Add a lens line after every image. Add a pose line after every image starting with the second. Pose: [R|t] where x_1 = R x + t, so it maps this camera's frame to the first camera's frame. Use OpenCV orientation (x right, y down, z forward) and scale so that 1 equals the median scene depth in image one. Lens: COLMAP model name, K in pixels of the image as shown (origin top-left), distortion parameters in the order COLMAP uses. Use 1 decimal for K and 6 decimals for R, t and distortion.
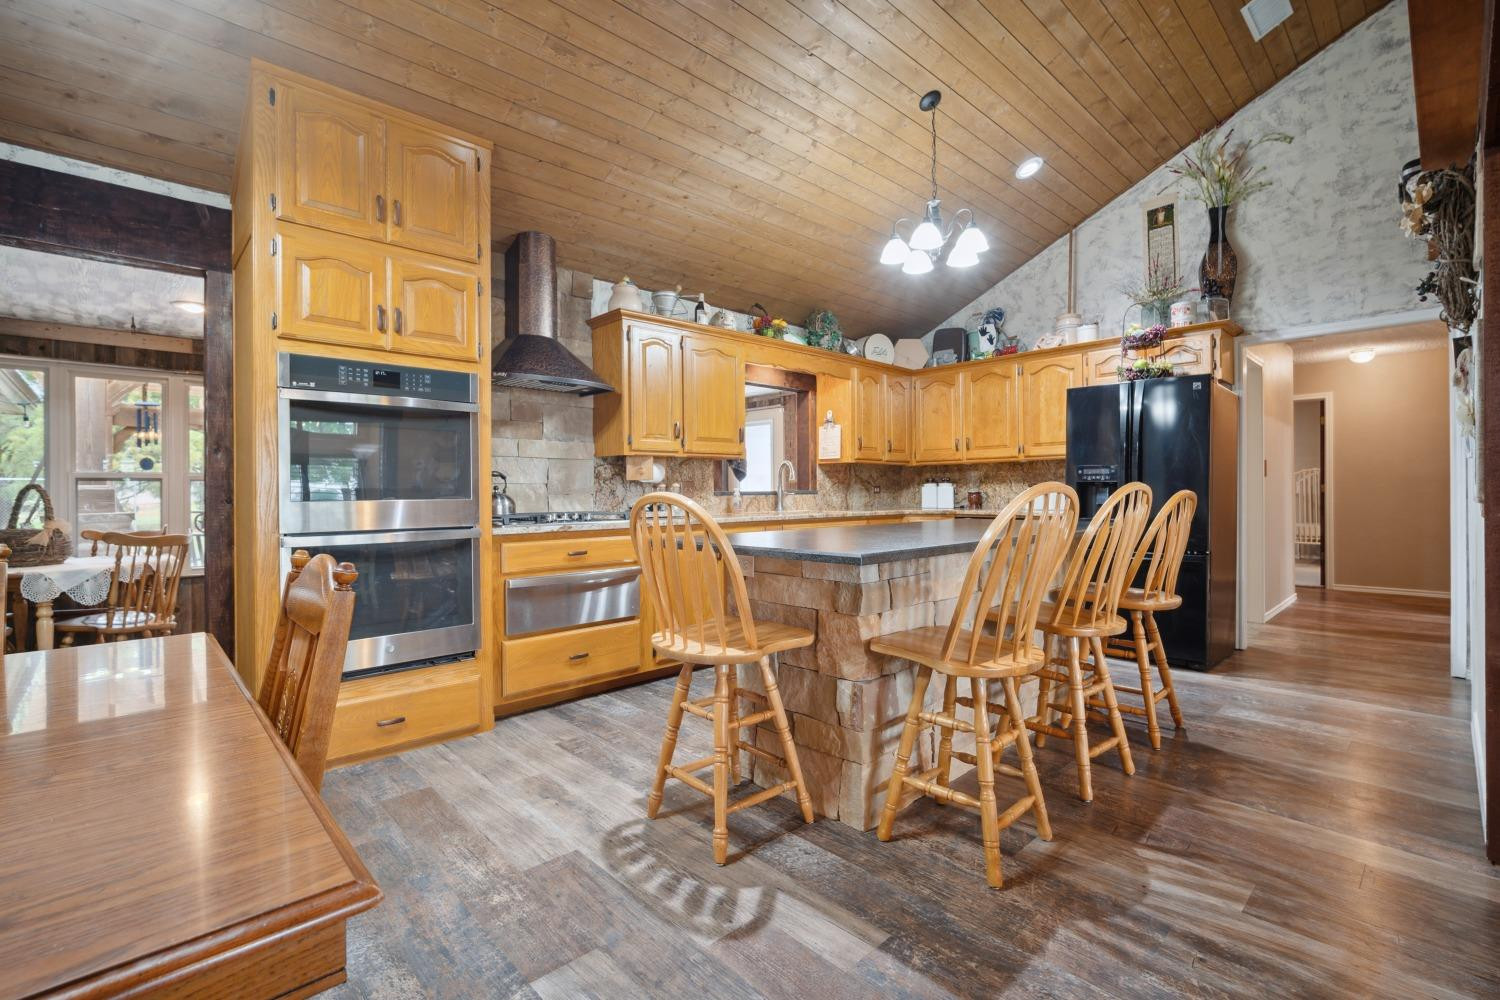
lens RADIAL K [[667.1, 0, 746.5], [0, 667.1, 491.8], [0, 0, 1]] dist [-0.000155, -0.000122]
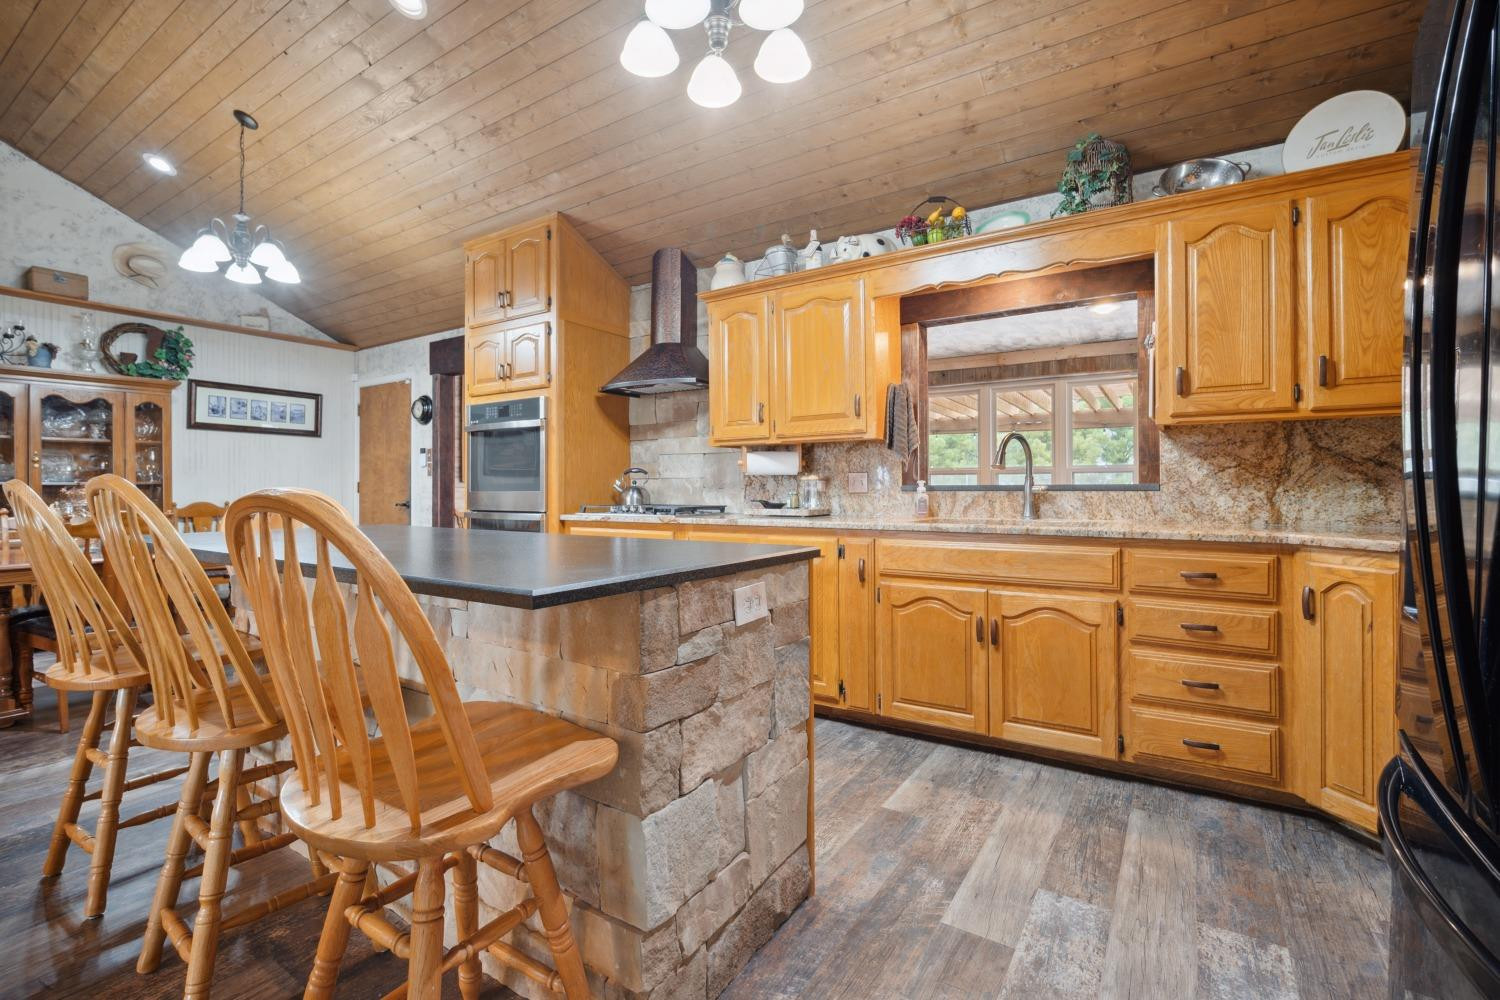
lens RADIAL K [[667.1, 0, 746.5], [0, 667.1, 491.8], [0, 0, 1]] dist [-0.000155, -0.000122]
pose [[0.231068, 0.013388, -0.972845, 0.750321], [0.002258, 0.999895, 0.014296, -0.005383], [0.972935, -0.005500, 0.231014, 0.842125]]
